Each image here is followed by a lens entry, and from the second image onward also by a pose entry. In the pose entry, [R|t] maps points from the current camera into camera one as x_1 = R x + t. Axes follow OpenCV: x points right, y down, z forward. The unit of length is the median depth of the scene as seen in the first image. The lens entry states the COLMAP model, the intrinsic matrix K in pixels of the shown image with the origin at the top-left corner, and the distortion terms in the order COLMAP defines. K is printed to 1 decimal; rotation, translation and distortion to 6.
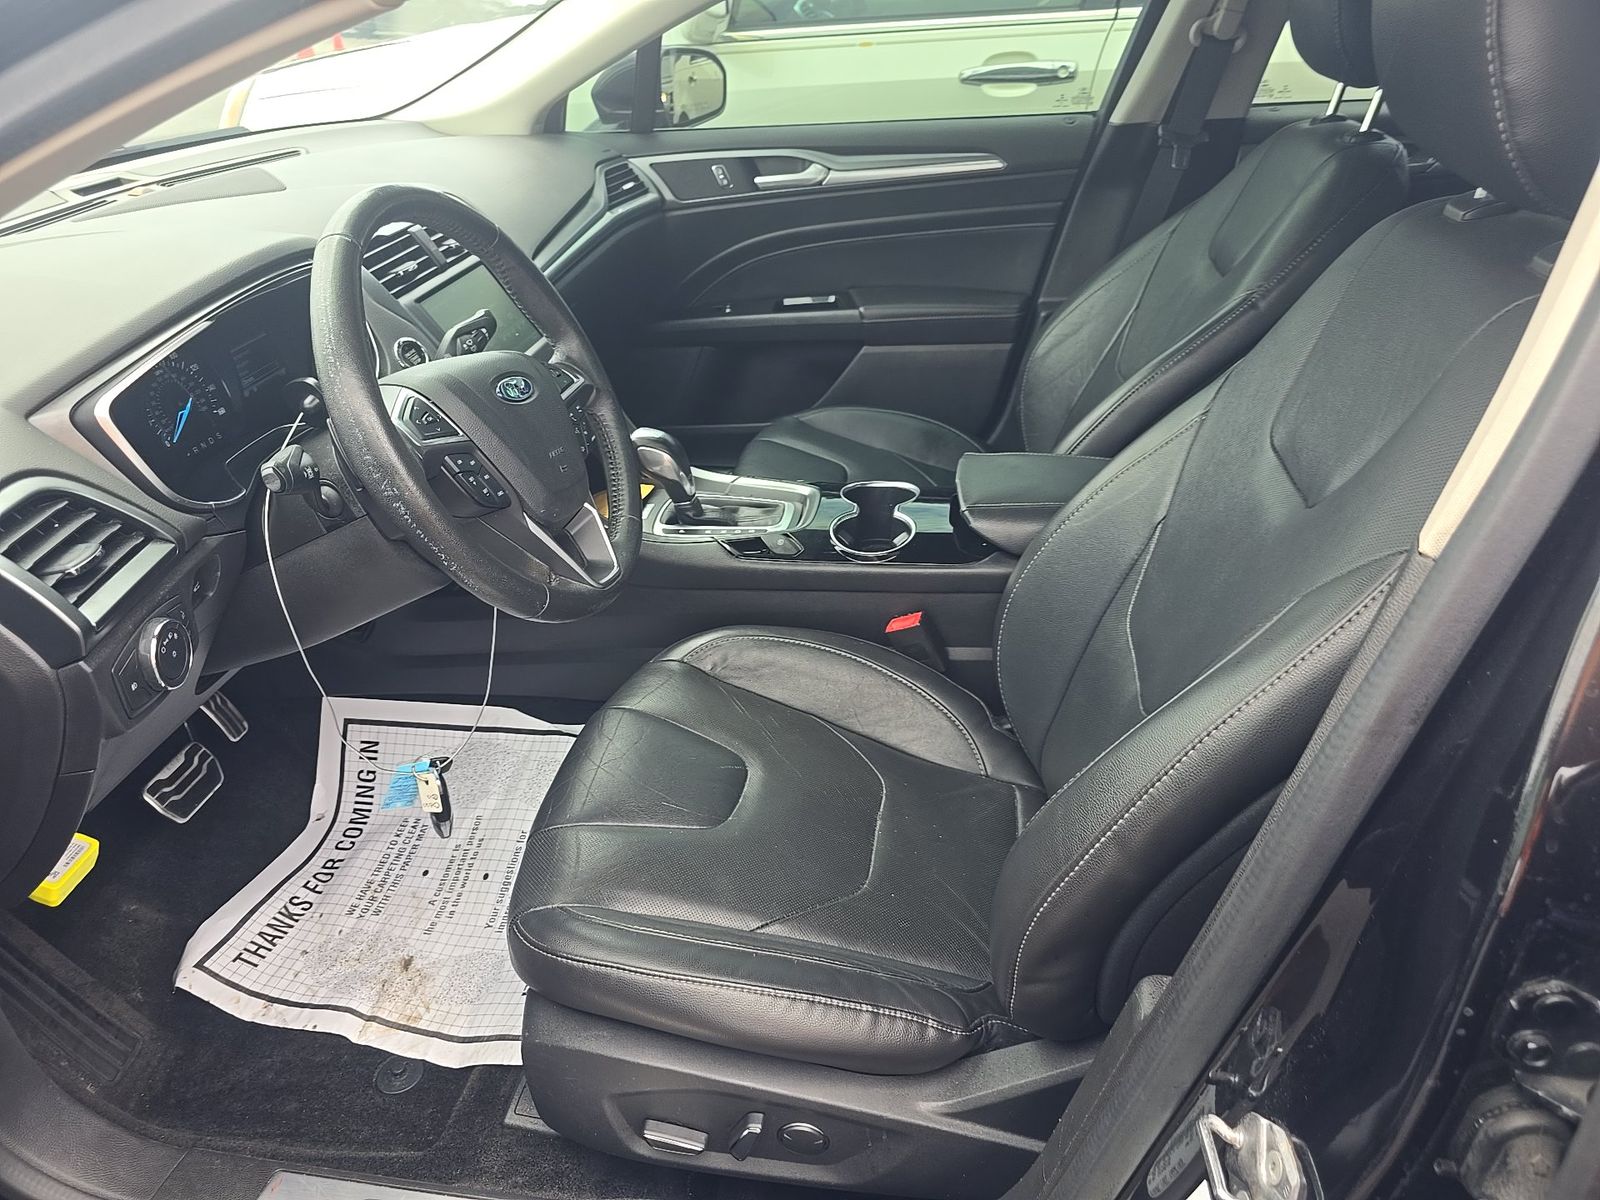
lens RADIAL K [[1062.8, 0, 800.0], [0, 1062.8, 600.0], [0, 0, 1]] dist [0.036605, -0.028860]
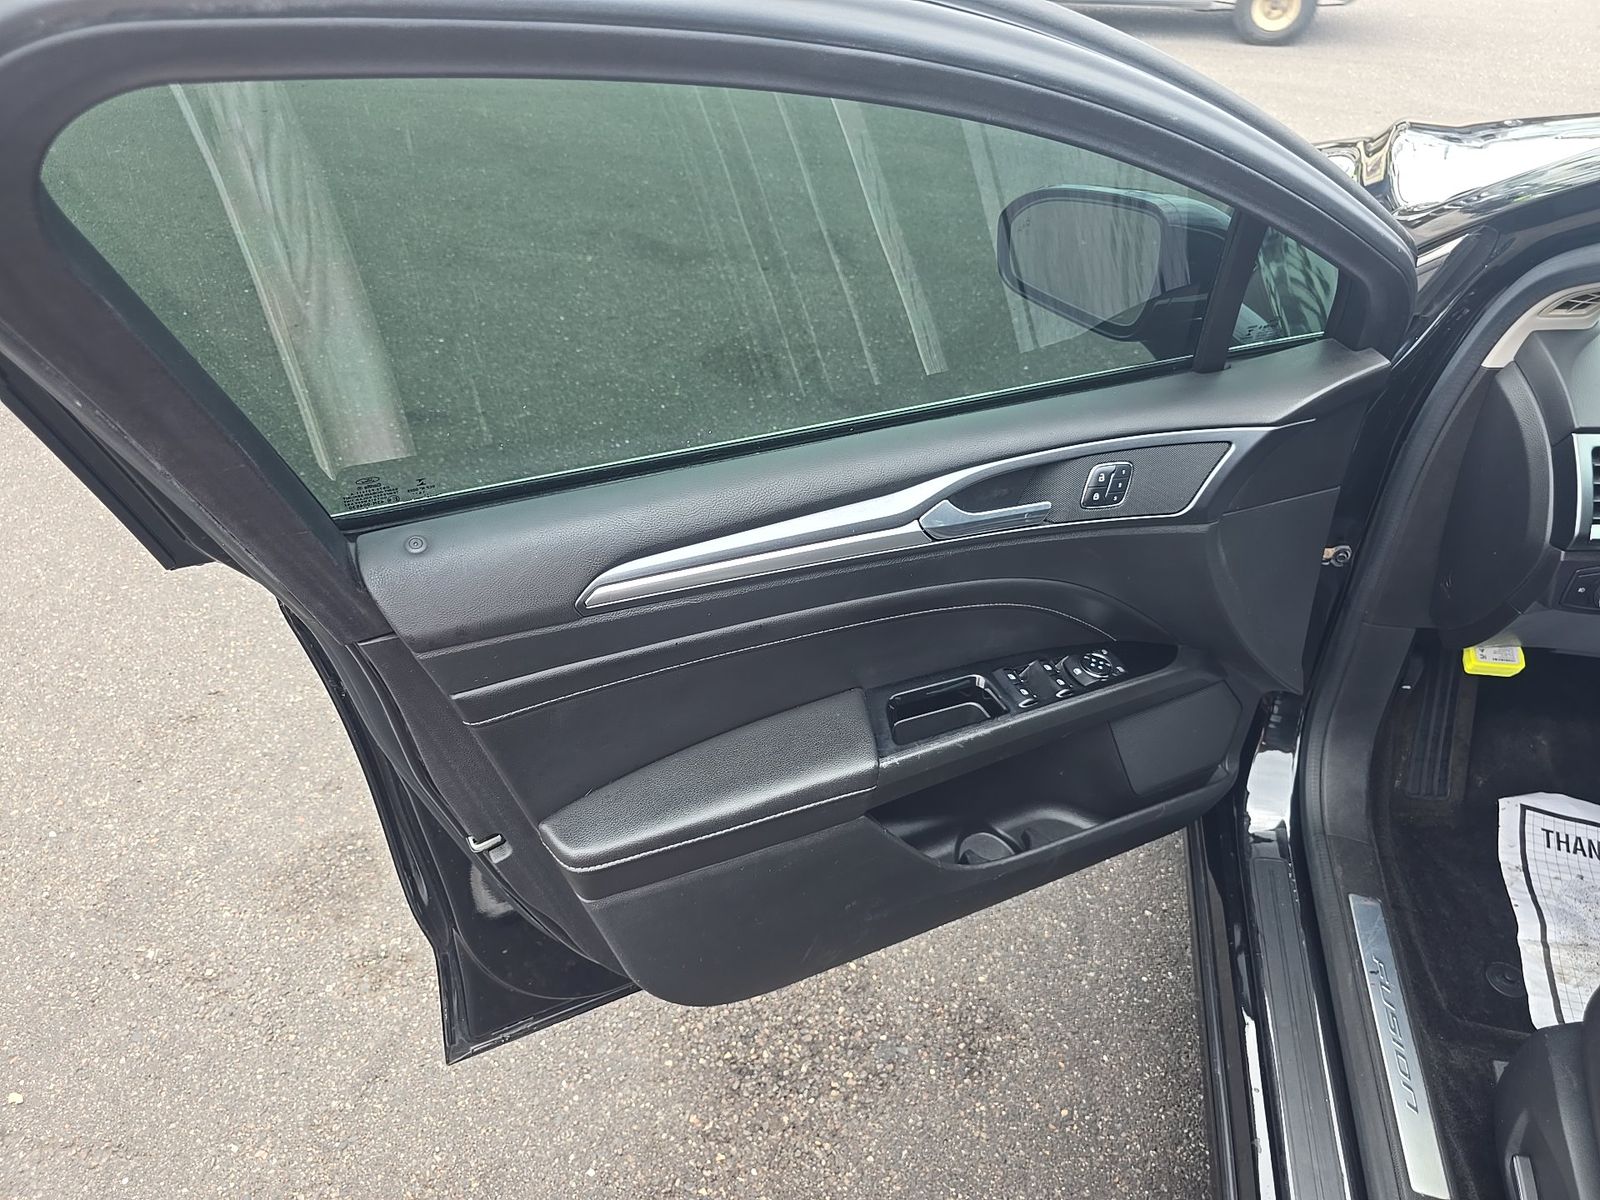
lens RADIAL K [[1062.8, 0, 800.0], [0, 1062.8, 600.0], [0, 0, 1]] dist [0.036605, -0.028860]
pose [[-0.062275, 0.630098, -0.774014, 0.295779], [-0.482430, 0.659899, 0.576016, -0.124442], [0.873718, 0.409279, 0.262883, -0.139288]]
